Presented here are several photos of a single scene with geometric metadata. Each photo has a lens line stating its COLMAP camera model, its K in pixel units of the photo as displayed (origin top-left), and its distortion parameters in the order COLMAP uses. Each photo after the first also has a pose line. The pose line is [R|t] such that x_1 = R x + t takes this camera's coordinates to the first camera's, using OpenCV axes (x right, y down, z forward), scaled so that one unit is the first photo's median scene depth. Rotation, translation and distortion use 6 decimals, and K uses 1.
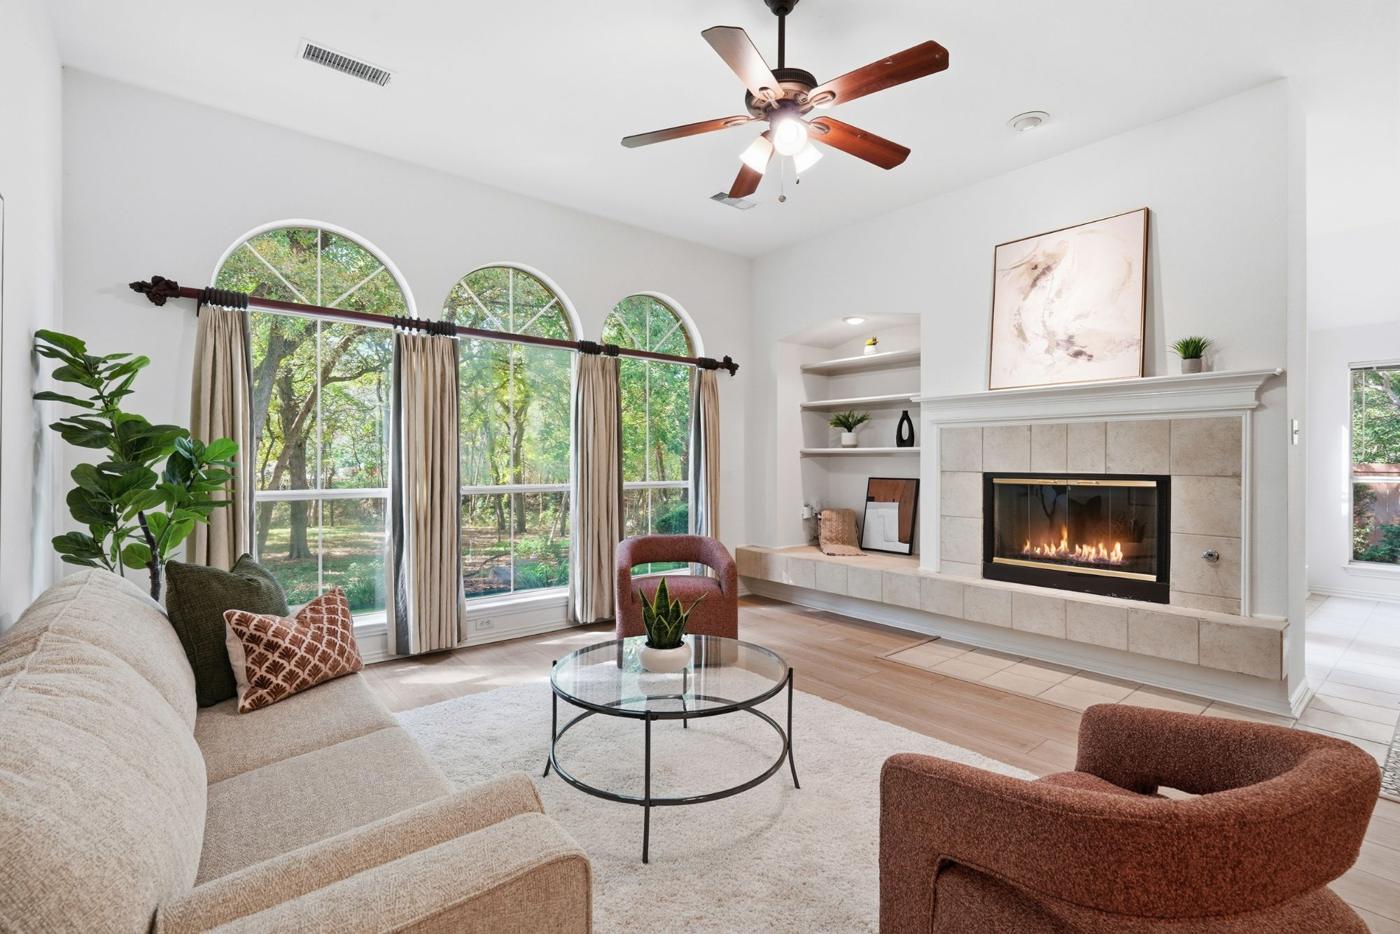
lens RADIAL K [[640.3, 0, 701.0], [0, 640.3, 463.1], [0, 0, 1]] dist [0.013701, -0.000696]
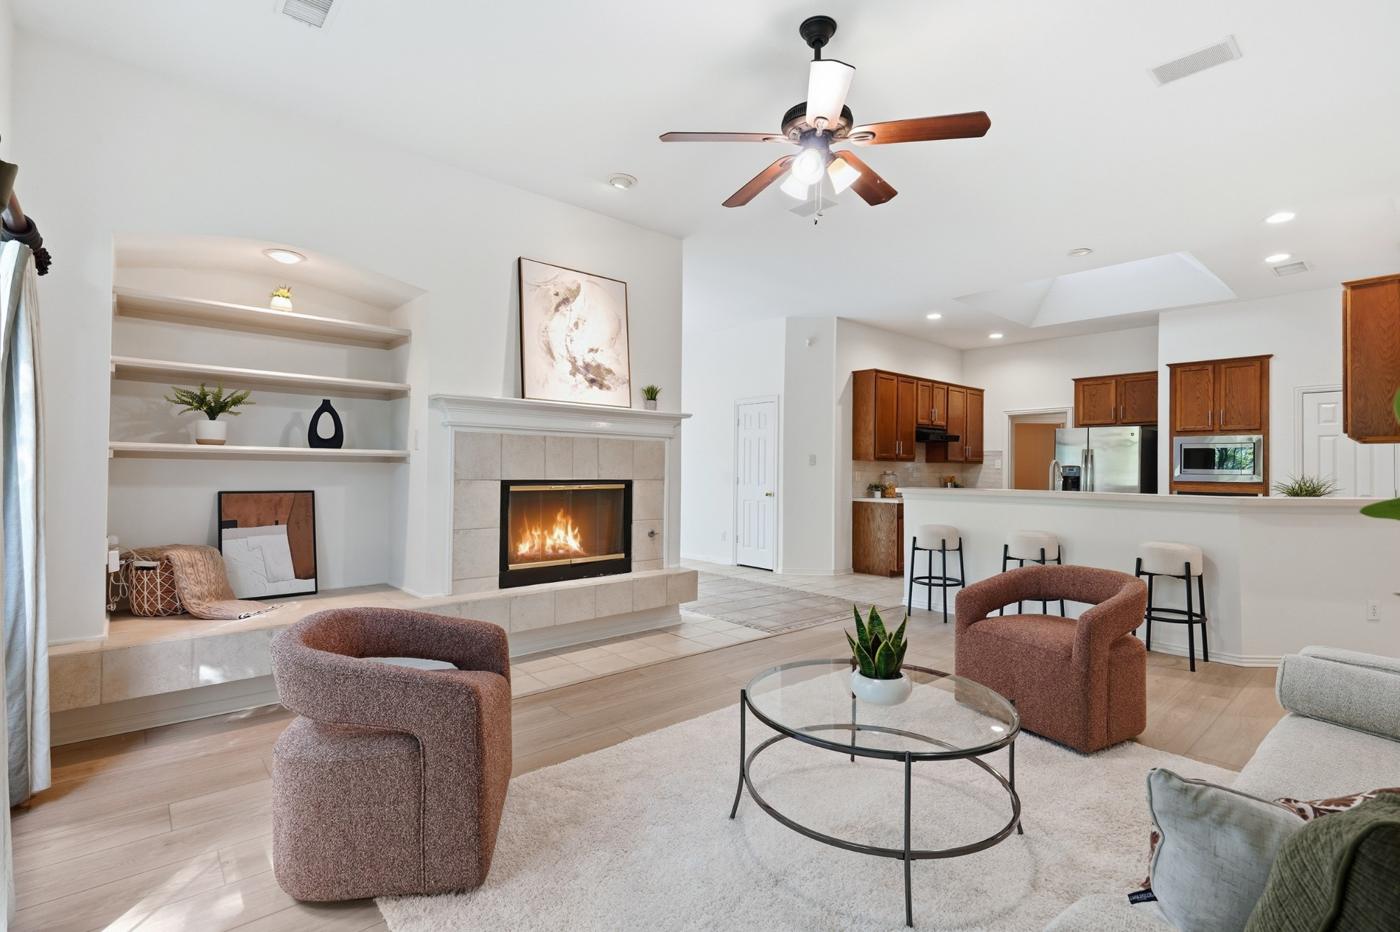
lens RADIAL K [[640.3, 0, 702.6], [0, 640.3, 461.0], [0, 0, 1]] dist [0.013701, -0.000696]
pose [[-0.020742, 0.012761, 0.999703, -0.551219], [-0.006402, 0.999896, -0.012897, -0.004121], [-0.999764, -0.006668, -0.020658, 0.723156]]
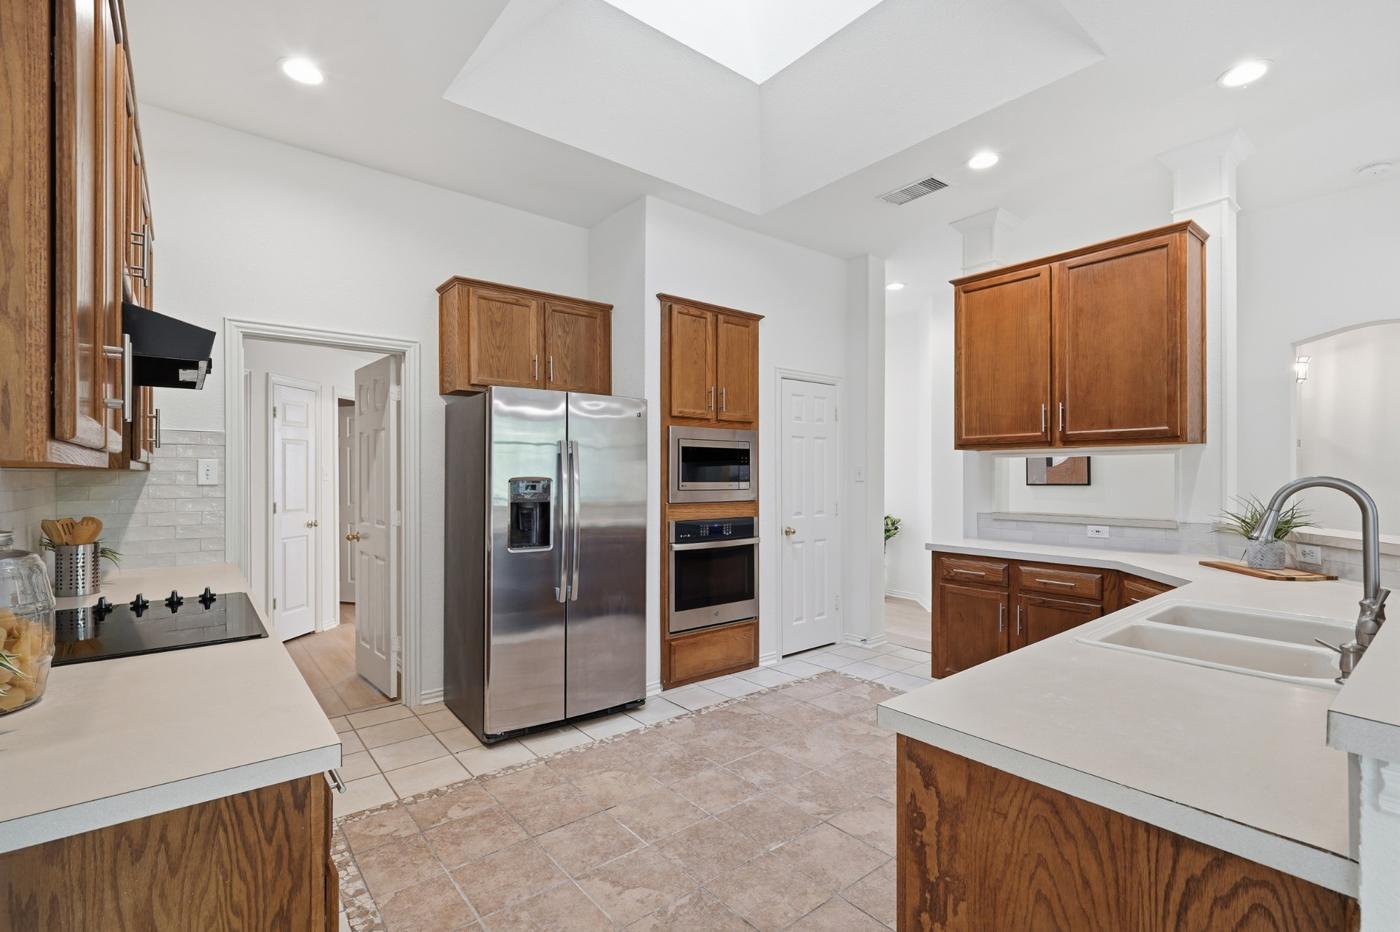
lens RADIAL K [[640.3, 0, 705.6], [0, 640.3, 476.3], [0, 0, 1]] dist [0.013701, -0.000696]
pose [[-0.999867, -0.001652, 0.016242, 1.056106], [-0.001503, 0.999957, 0.009160, -0.030407], [-0.016257, 0.009134, -0.999826, 0.401503]]
